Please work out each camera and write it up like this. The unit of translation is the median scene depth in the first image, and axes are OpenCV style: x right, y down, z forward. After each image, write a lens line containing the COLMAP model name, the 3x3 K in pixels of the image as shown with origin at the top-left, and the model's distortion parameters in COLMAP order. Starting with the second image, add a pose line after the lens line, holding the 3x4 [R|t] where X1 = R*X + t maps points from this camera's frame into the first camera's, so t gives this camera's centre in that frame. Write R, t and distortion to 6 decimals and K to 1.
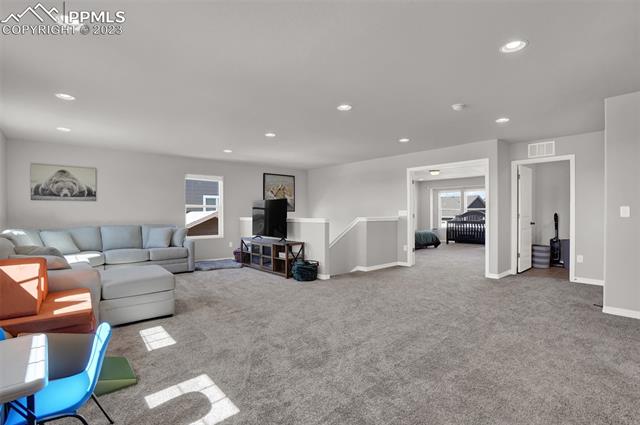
lens RADIAL K [[301.7, 0, 321.0], [0, 301.7, 210.8], [0, 0, 1]] dist [-0.059219, 0.025986]
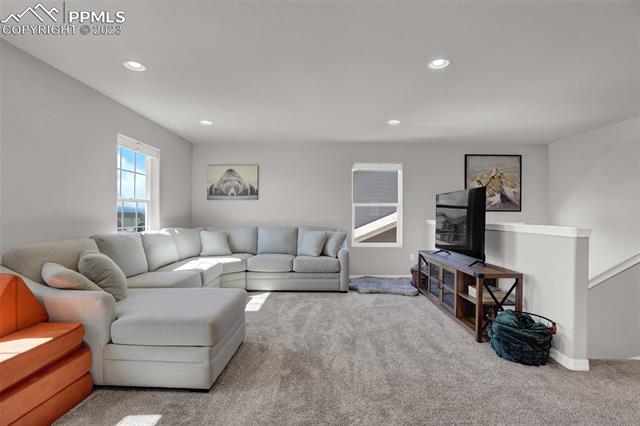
lens RADIAL K [[301.7, 0, 321.0], [0, 301.7, 211.3], [0, 0, 1]] dist [-0.059219, 0.025986]
pose [[0.741147, 0.001321, -0.671342, 0.024649], [-0.002020, 0.999998, -0.000262, 0.003427], [0.671340, 0.001550, 0.741148, 0.429923]]
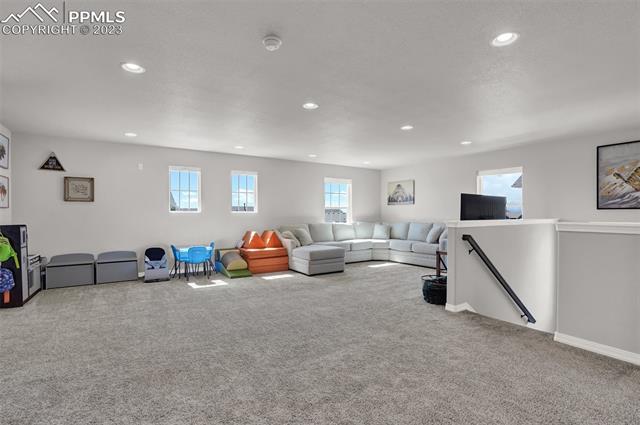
lens RADIAL K [[303.7, 0, 317.4], [0, 303.7, 214.7], [0, 0, 1]] dist [-0.085065, 0.040218]
pose [[-0.143004, 0.004080, -0.989714, 0.677904], [0.009412, 0.999952, 0.002762, 0.007420], [0.989677, -0.008920, -0.143036, 0.764128]]
